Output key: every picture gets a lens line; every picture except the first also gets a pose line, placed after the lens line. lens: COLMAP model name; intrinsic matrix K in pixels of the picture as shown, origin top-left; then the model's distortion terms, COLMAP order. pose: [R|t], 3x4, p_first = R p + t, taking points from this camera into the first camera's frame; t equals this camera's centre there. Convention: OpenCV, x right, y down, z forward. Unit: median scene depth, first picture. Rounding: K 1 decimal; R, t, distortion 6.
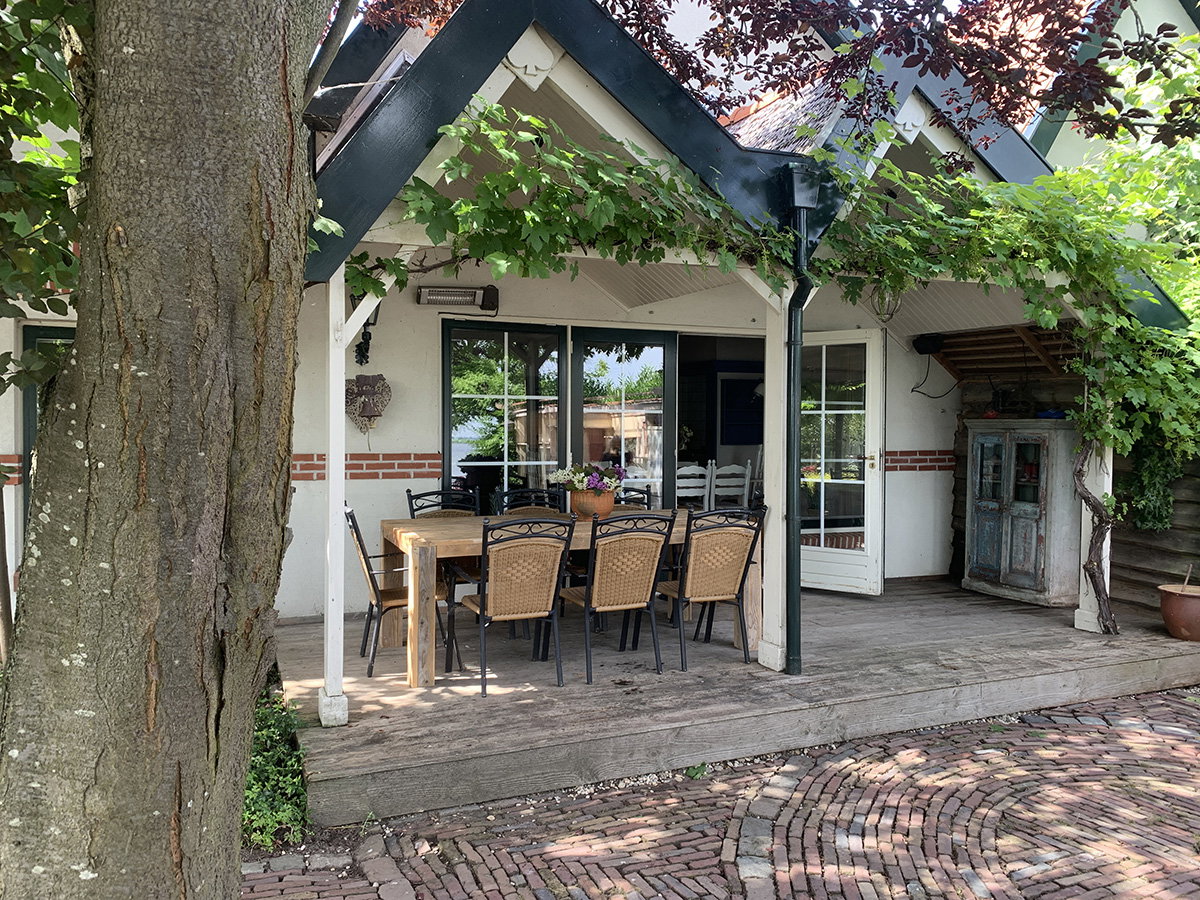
lens RADIAL K [[915.7, 0, 600.0], [0, 915.7, 450.0], [0, 0, 1]] dist [0.013357, -0.001802]
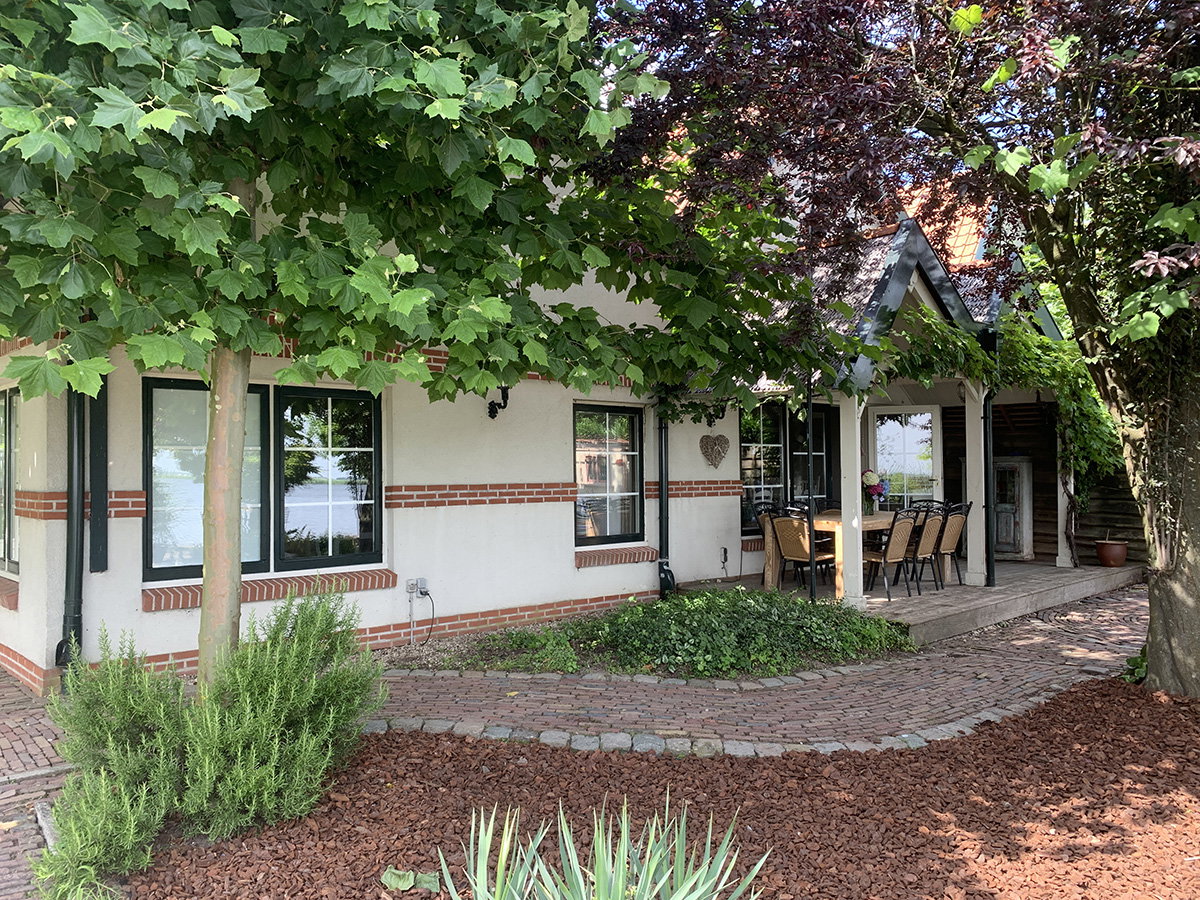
lens RADIAL K [[915.7, 0, 600.0], [0, 915.7, 450.0], [0, 0, 1]] dist [0.013357, -0.001802]
pose [[0.945851, -0.003730, 0.324579, -0.583059], [0.014965, 0.999372, -0.032127, -0.000726], [-0.324256, 0.035244, 0.945313, -0.292116]]
